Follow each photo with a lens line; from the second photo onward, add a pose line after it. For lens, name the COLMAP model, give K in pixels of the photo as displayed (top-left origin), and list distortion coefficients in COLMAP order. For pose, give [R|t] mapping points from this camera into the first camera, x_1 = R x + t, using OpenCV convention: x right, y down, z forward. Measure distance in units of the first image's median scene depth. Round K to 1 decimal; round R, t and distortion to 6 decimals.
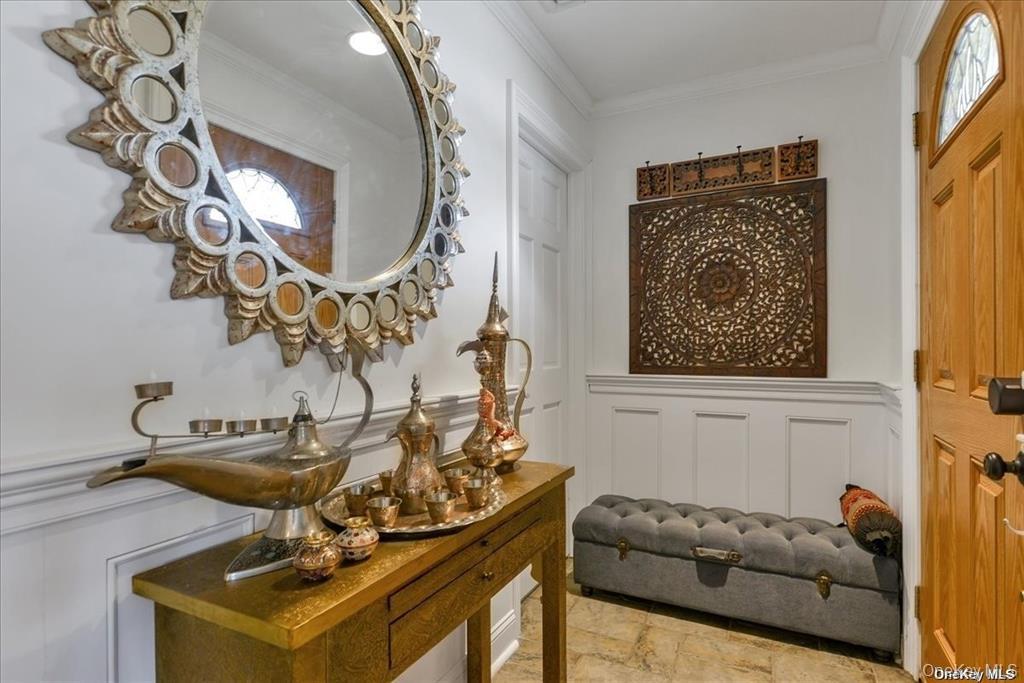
lens RADIAL K [[516.5, 0, 512.0], [0, 516.5, 341.5], [0, 0, 1]] dist [0.002031, 0.000385]
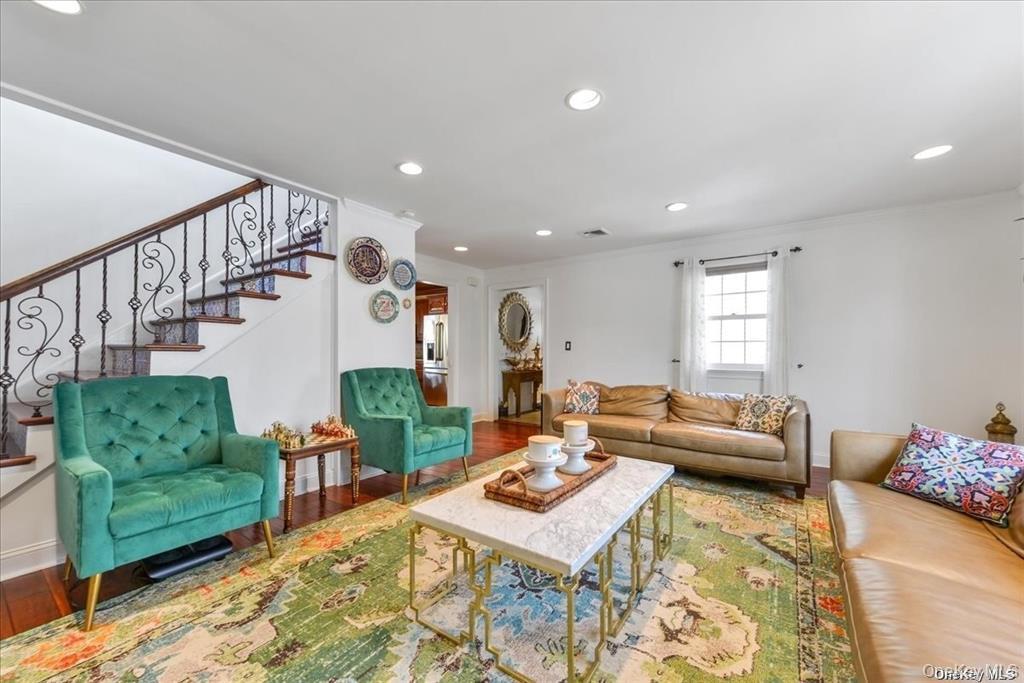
lens RADIAL K [[391.5, 0, 512.0], [0, 391.5, 341.5], [0, 0, 1]] dist [0.000386, 0.000023]
pose [[0.991082, 0.003912, -0.133193, 0.305638], [-0.005690, 0.999900, -0.012968, -0.033040], [0.133129, 0.013611, 0.991005, -3.924149]]
